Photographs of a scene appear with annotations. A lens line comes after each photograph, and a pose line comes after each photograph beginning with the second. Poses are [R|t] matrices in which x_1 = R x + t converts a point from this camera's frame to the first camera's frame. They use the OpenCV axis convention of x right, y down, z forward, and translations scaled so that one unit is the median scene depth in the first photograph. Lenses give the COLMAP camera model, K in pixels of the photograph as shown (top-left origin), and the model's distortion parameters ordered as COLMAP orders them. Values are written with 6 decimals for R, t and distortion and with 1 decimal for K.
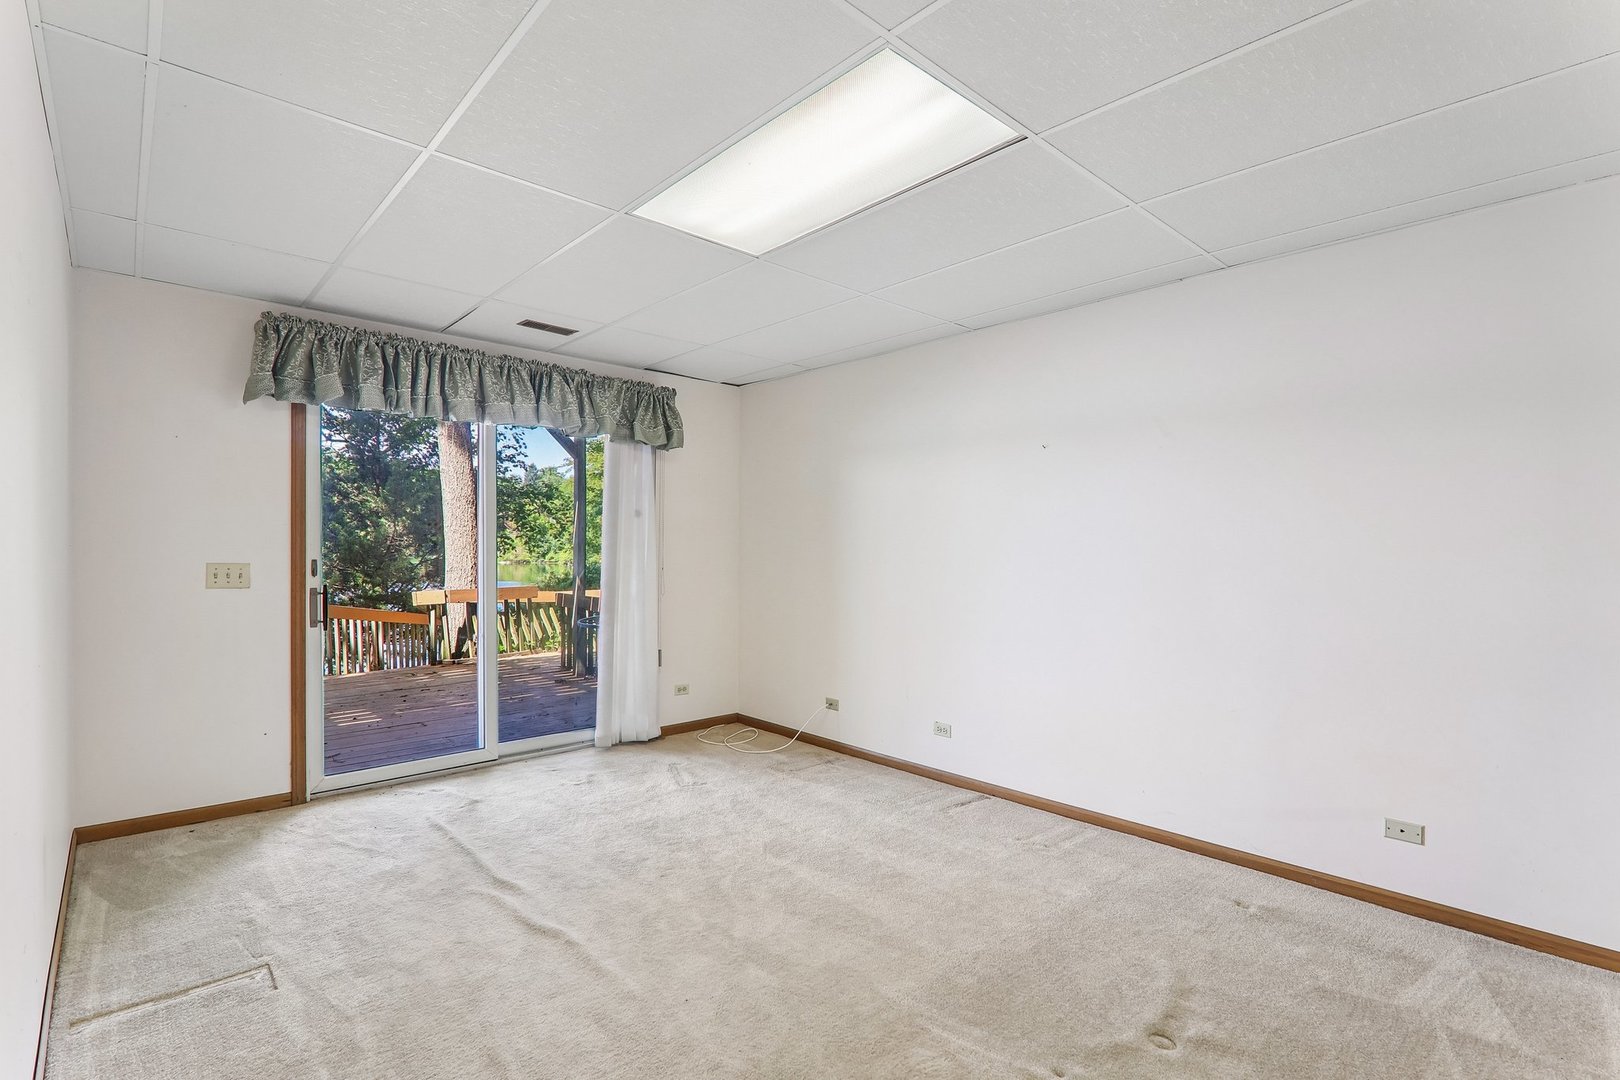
lens RADIAL K [[728.3, 0, 809.3], [0, 728.3, 555.0], [0, 0, 1]] dist [-0.015823, -0.000212]
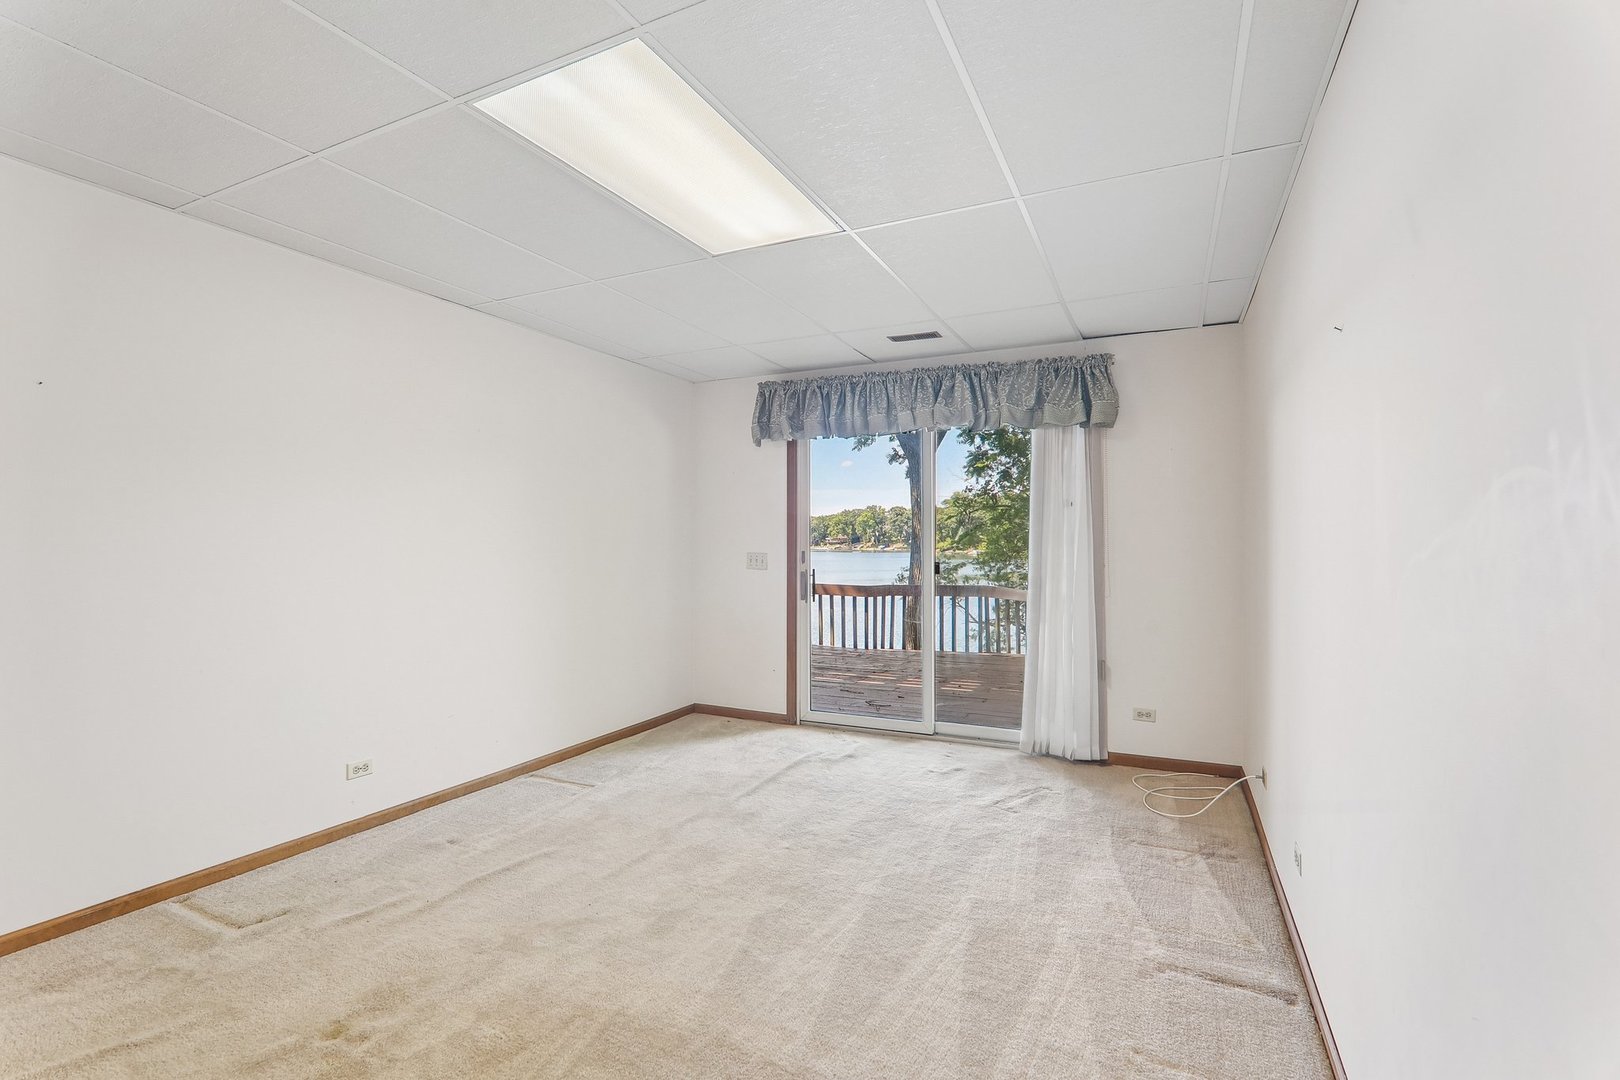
lens RADIAL K [[738.0, 0, 810.0], [0, 738.0, 540.0], [0, 0, 1]] dist [-0.010256, -0.000077]
pose [[0.384812, -0.007387, -0.922965, 0.579766], [-0.007756, 0.999907, -0.011237, 0.001252], [0.922962, 0.011482, 0.384719, 0.434483]]
